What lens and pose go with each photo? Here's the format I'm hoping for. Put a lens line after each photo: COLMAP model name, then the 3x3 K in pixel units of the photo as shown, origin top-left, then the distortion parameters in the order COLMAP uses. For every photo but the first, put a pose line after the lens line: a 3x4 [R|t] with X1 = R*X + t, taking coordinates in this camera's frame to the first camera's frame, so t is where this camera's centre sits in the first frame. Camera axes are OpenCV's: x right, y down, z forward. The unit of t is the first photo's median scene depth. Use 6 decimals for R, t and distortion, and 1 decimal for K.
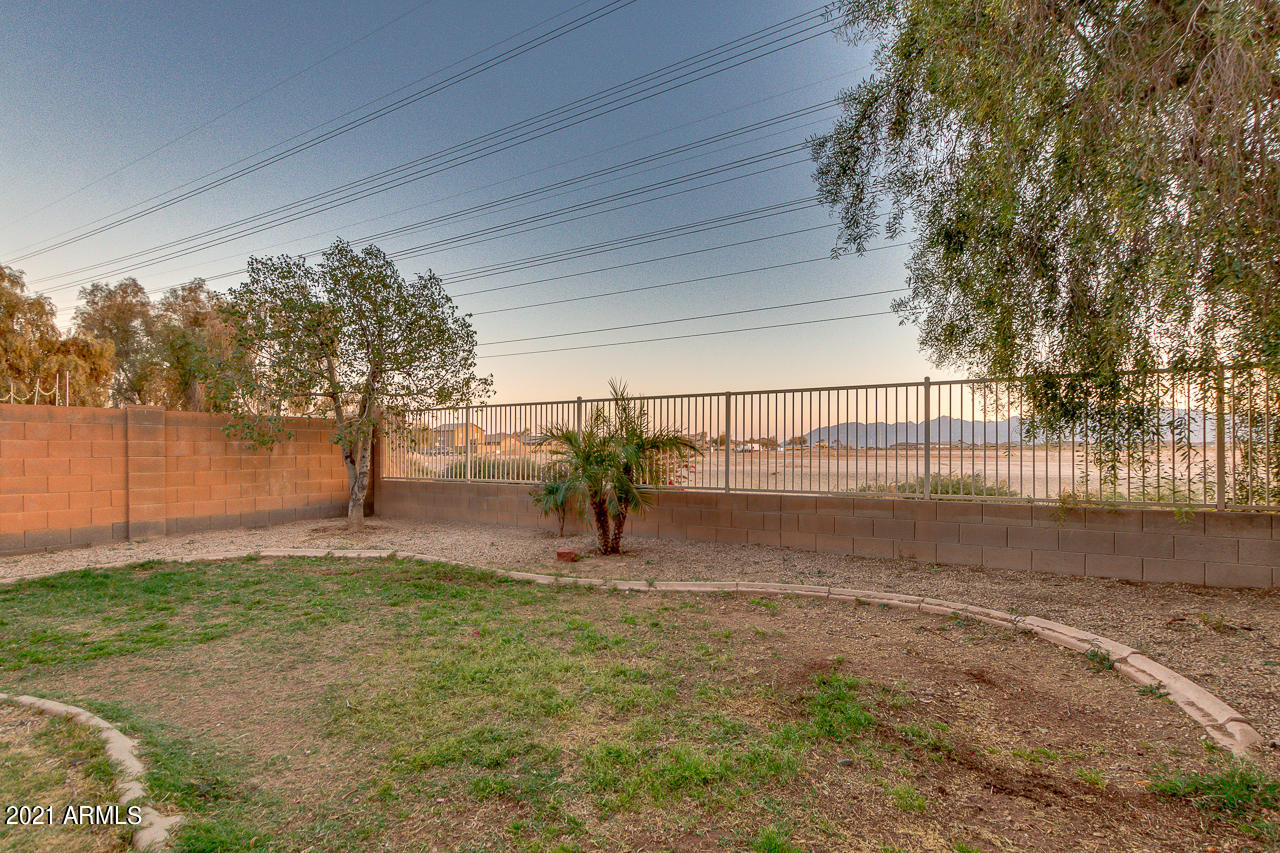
lens RADIAL K [[596.5, 0, 638.7], [0, 596.5, 435.4], [0, 0, 1]] dist [0.008422, 0.000074]
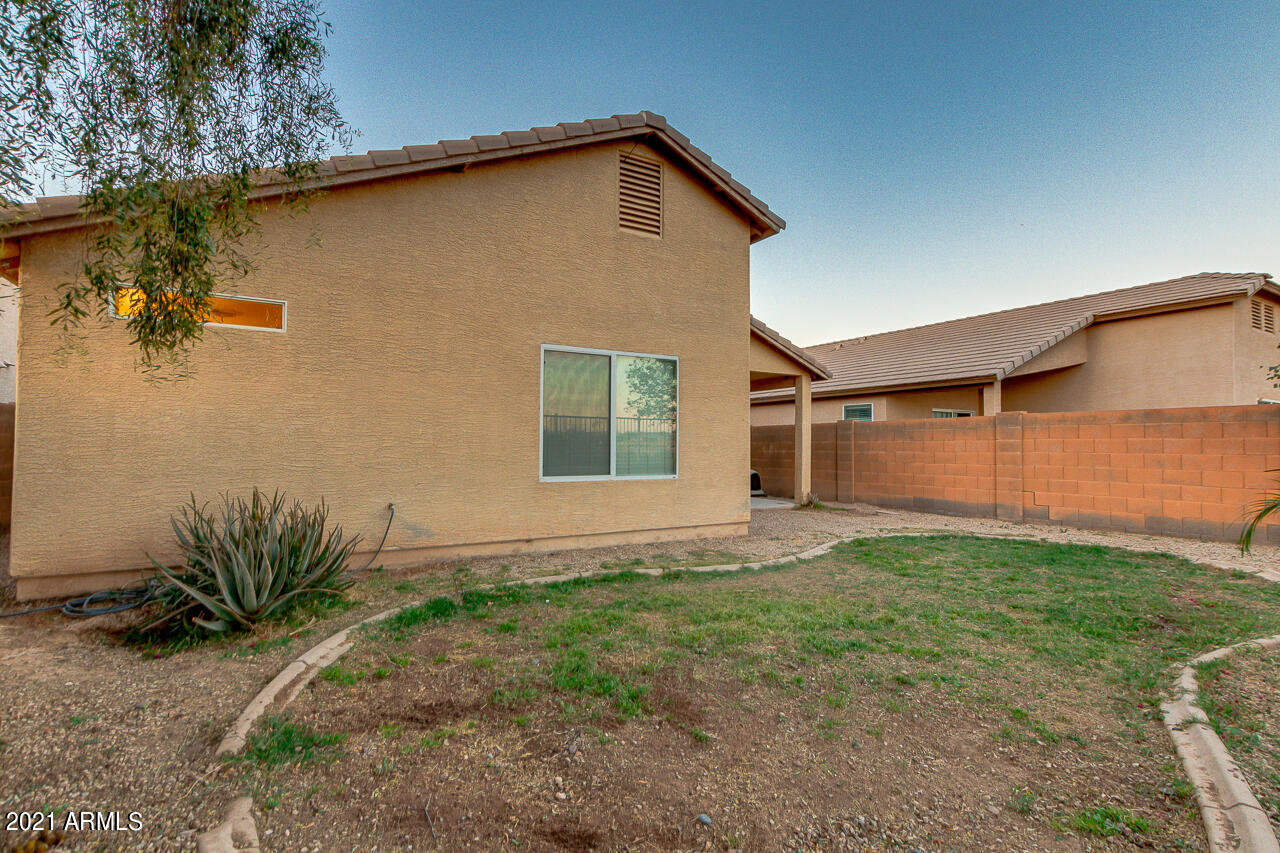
lens RADIAL K [[596.5, 0, 638.7], [0, 596.5, 435.4], [0, 0, 1]] dist [0.008422, 0.000074]
pose [[-0.466610, -0.016783, -0.884304, 0.744382], [0.016951, 0.999467, -0.027913, 0.025227], [0.884301, -0.028014, -0.466077, 0.943779]]
